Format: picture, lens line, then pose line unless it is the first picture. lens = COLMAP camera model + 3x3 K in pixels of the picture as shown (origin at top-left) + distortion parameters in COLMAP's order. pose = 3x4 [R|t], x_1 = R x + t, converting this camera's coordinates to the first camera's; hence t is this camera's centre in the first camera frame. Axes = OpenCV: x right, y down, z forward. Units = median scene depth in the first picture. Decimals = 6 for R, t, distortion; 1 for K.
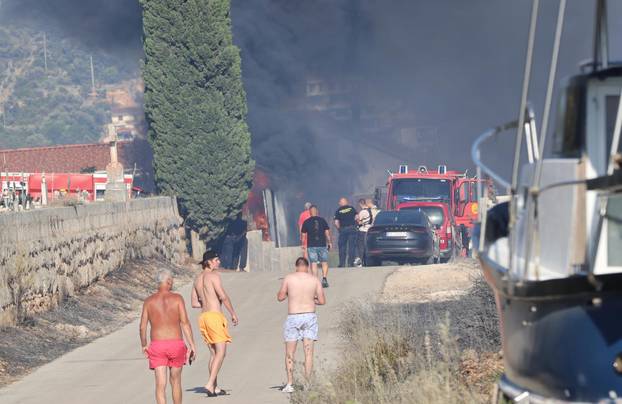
lens RADIAL K [[1793.7, 0, 311.0], [0, 1793.7, 202.0], [0, 0, 1]] dist [0.020490, 2.197852]
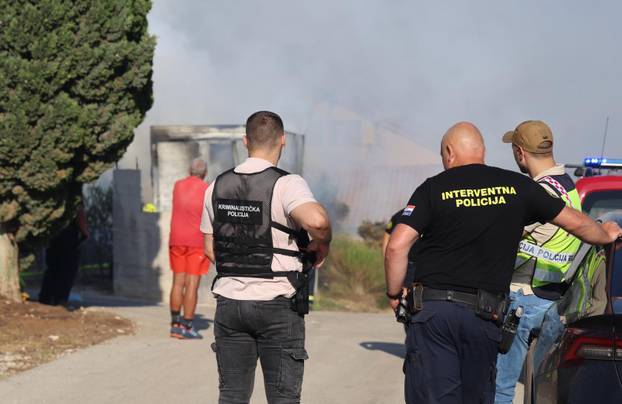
lens RADIAL K [[1793.7, 0, 311.0], [0, 1793.7, 202.0], [0, 0, 1]] dist [0.020490, 2.197852]
pose [[0.997016, 0.076580, -0.009727, 0.006926], [-0.076372, 0.996875, 0.020199, 0.001687], [0.011243, -0.019396, 0.999749, 0.634811]]
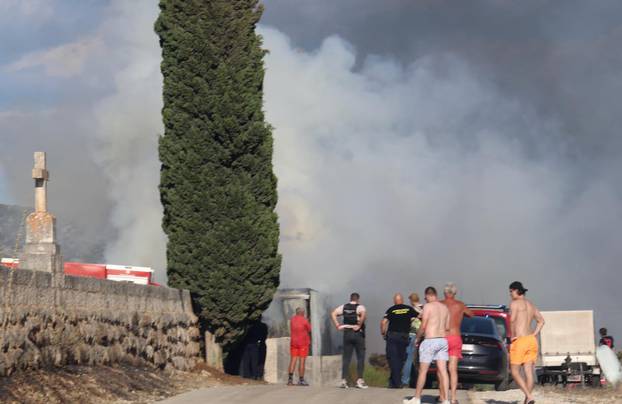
lens RADIAL K [[1520.3, 0, 311.0], [0, 1520.3, 202.0], [0, 0, 1]] dist [0.242910, 0.226229]
pose [[0.998405, 0.049907, -0.026388, 0.000269], [-0.051759, 0.995844, -0.074935, 0.006360], [0.022539, 0.076182, 0.996839, 0.267878]]
